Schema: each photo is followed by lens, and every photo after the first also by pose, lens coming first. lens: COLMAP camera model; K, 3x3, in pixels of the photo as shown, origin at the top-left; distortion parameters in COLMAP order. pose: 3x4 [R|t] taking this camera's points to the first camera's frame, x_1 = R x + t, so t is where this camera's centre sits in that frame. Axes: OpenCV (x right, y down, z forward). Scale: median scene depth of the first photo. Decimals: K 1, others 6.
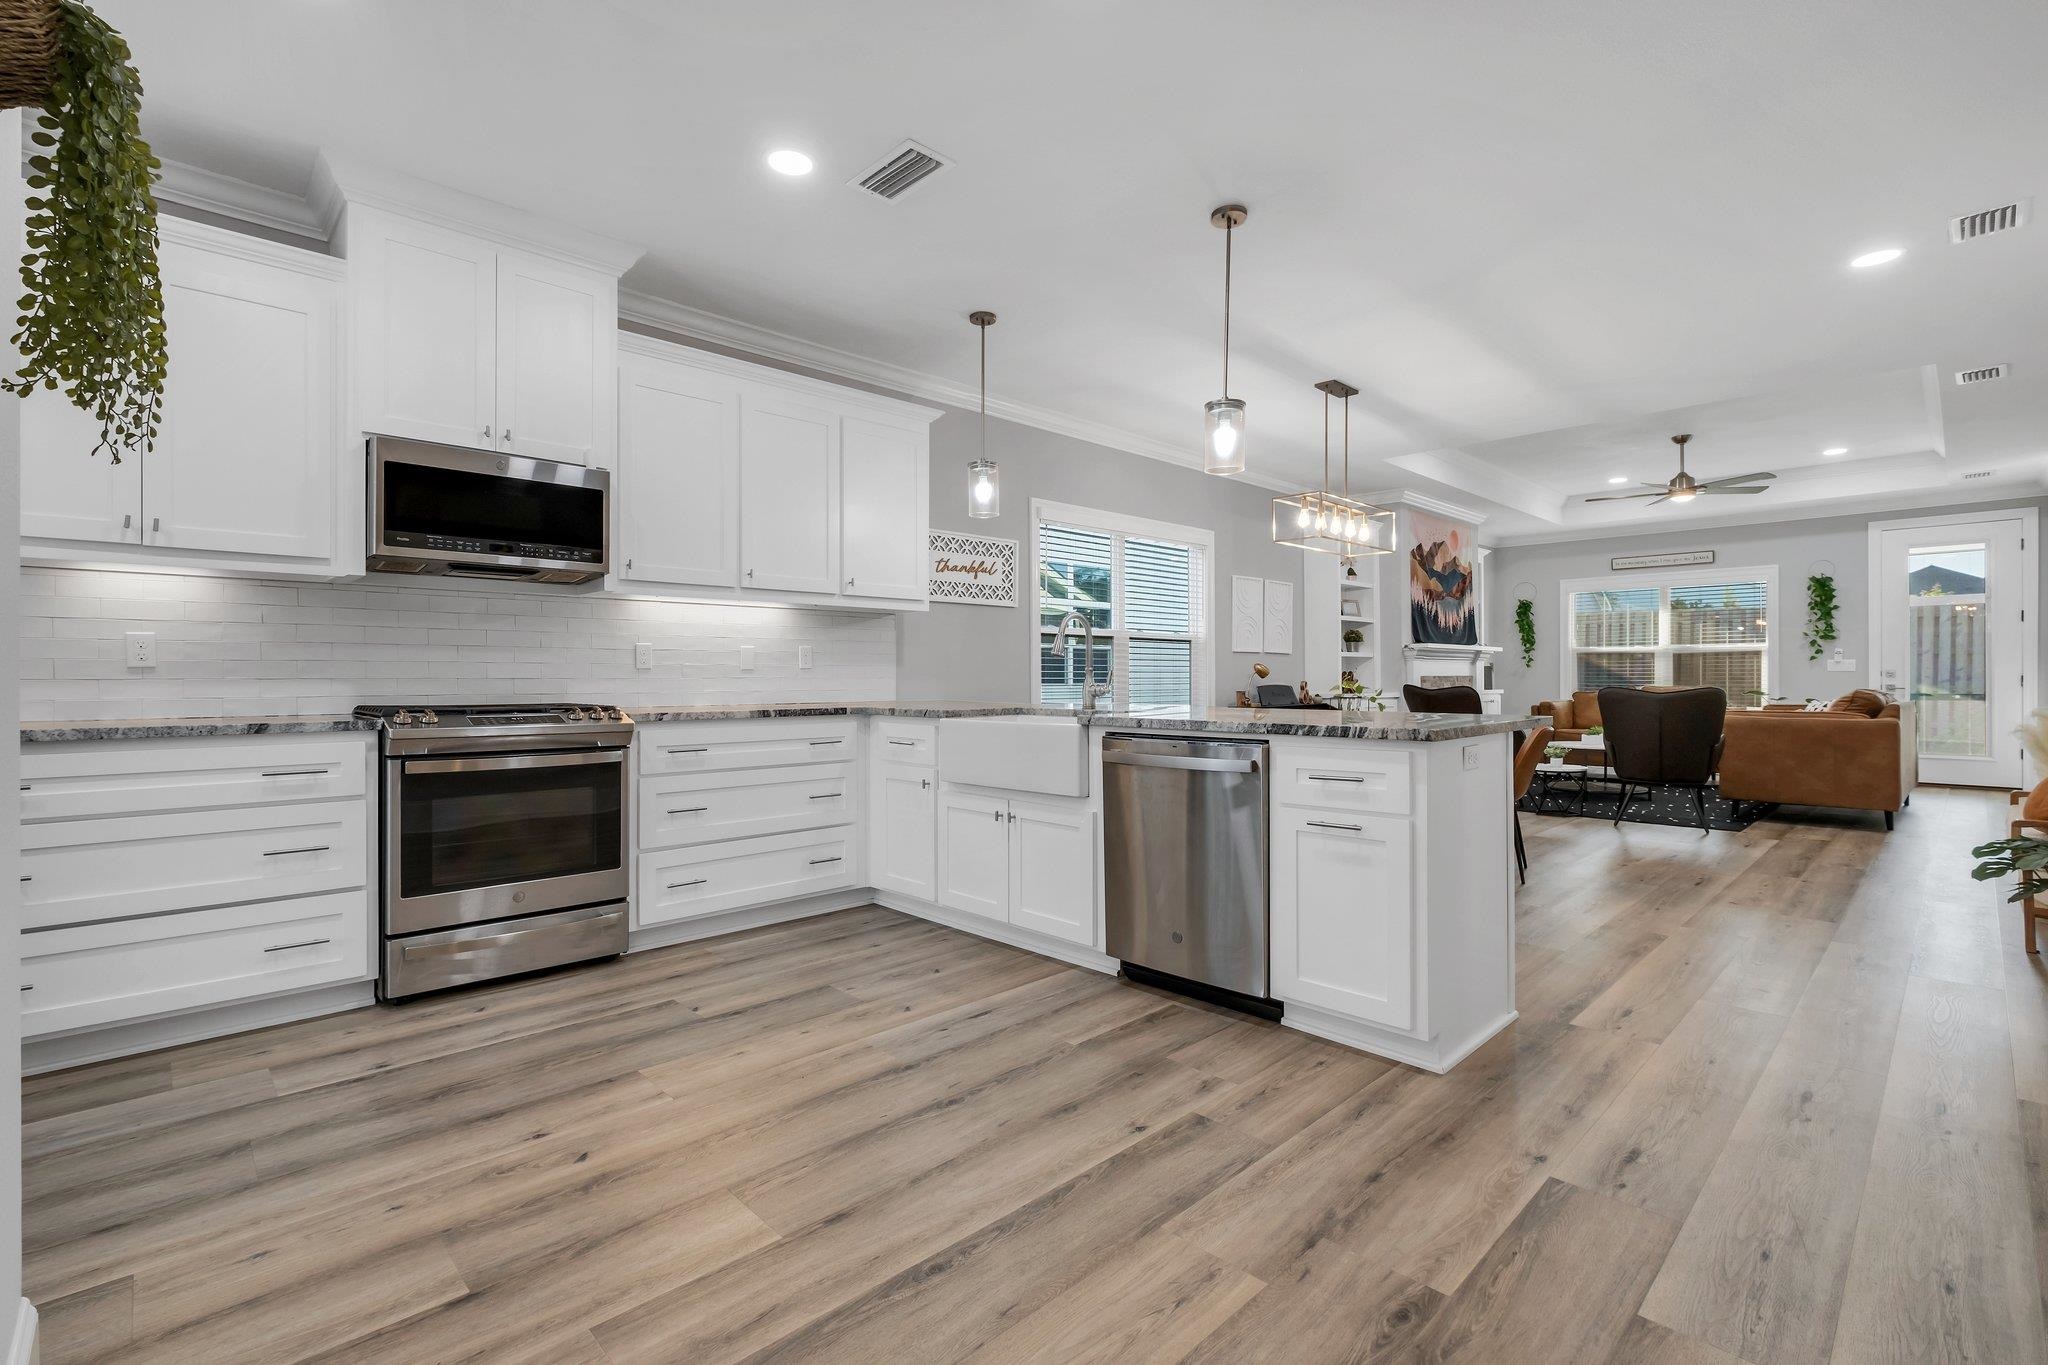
lens RADIAL K [[898.4, 0, 1066.3], [0, 898.4, 676.8], [0, 0, 1]] dist [-0.005683, 0.004480]
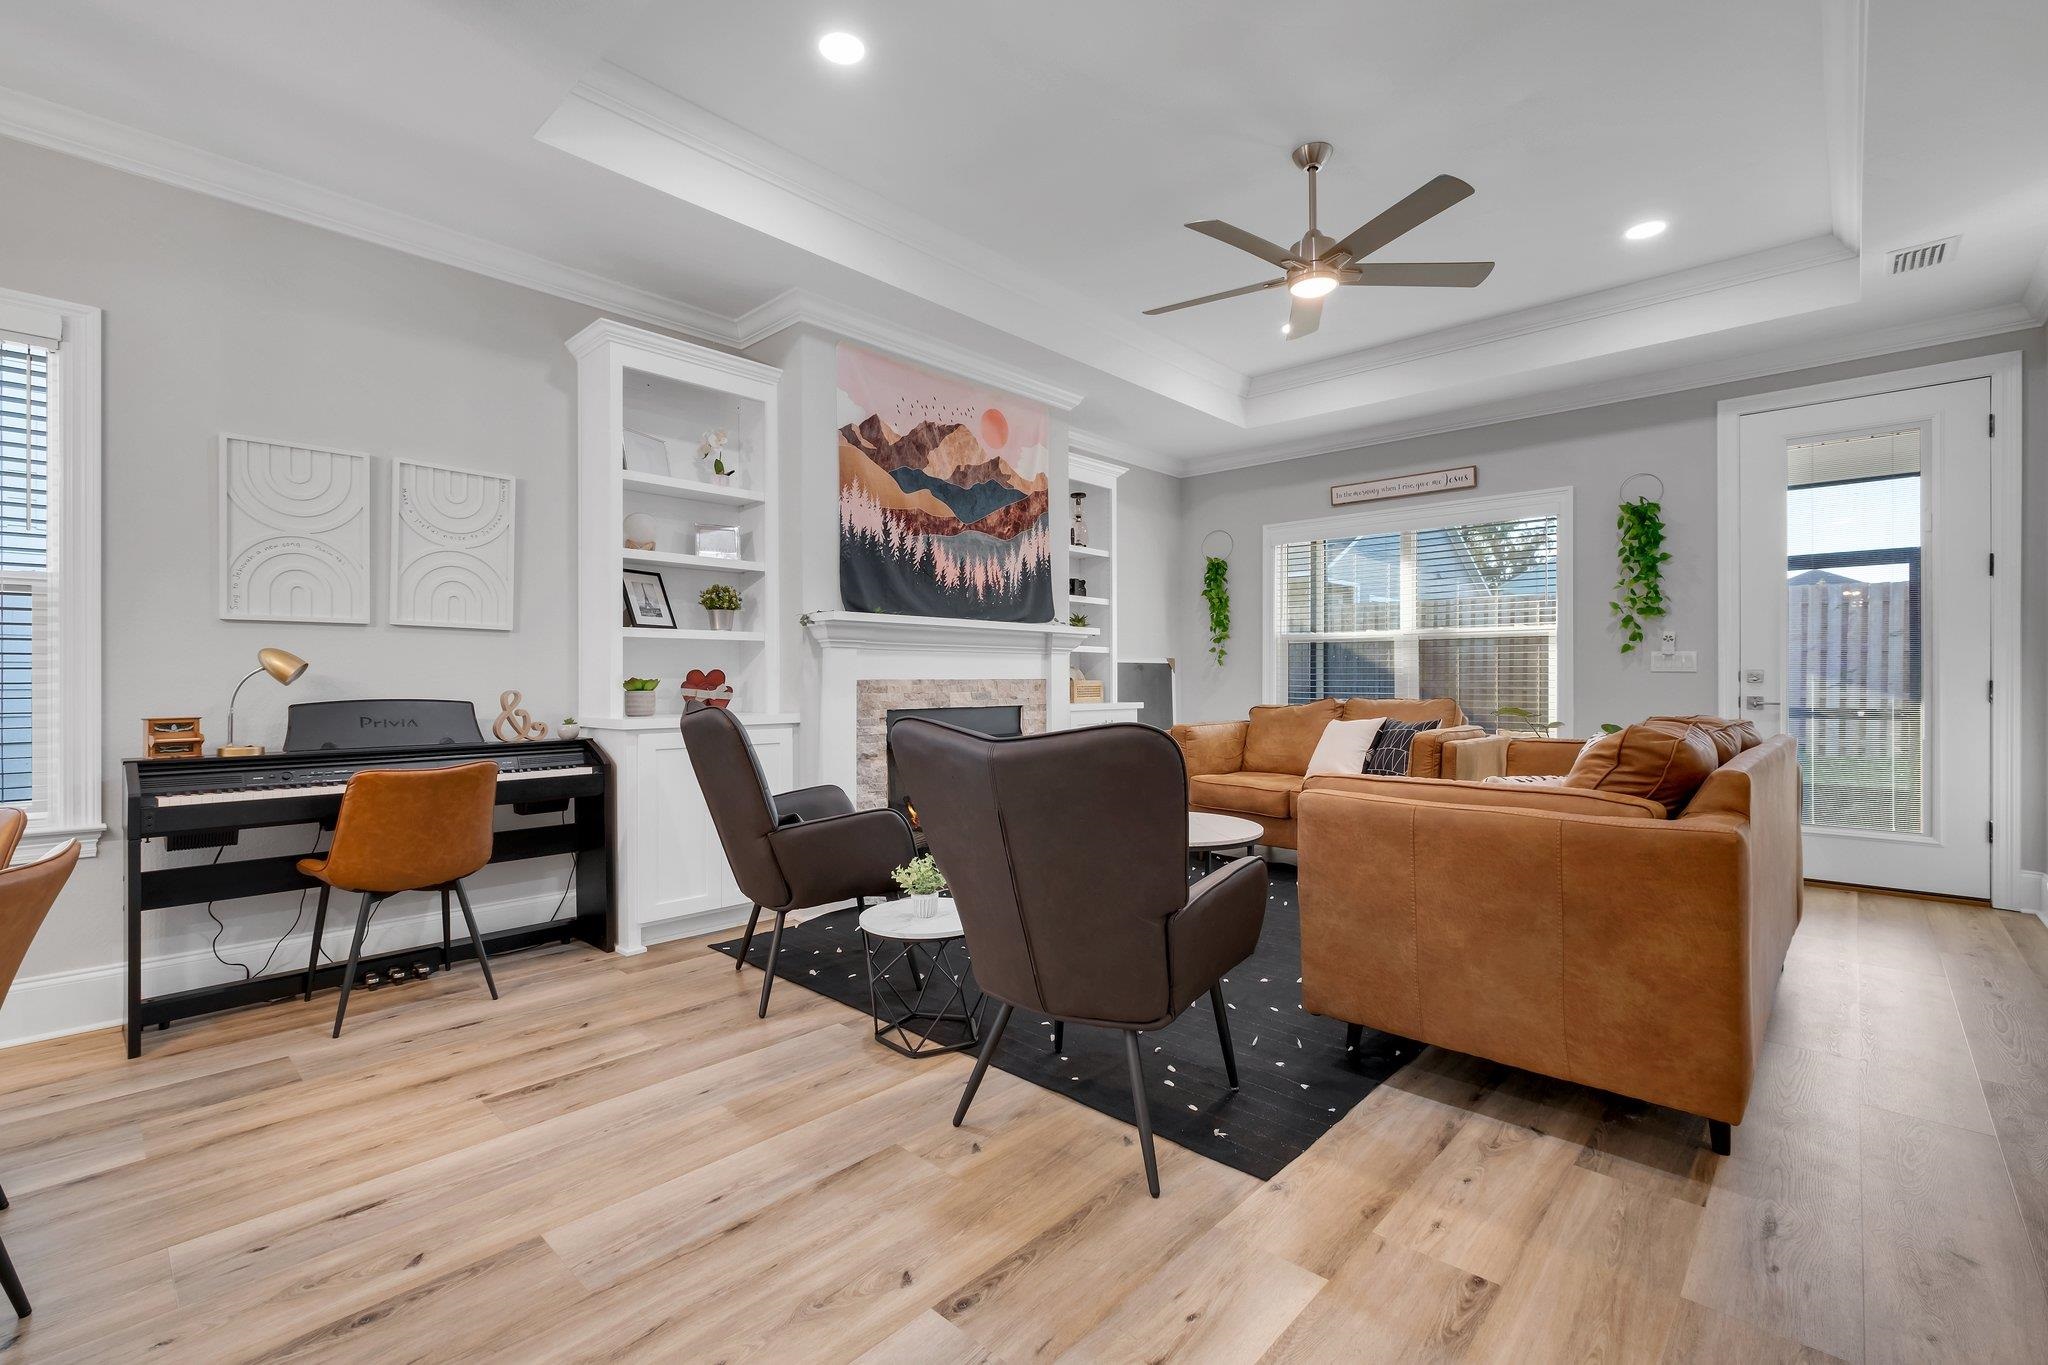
lens RADIAL K [[878.6, 0, 1040.7], [0, 878.6, 675.6], [0, 0, 1]] dist [-0.013702, 0.000490]
pose [[0.999175, 0.003702, 0.040444, 0.441340], [-0.003757, 0.999992, 0.001279, -0.002690], [-0.040439, -0.001430, 0.999181, 0.465524]]
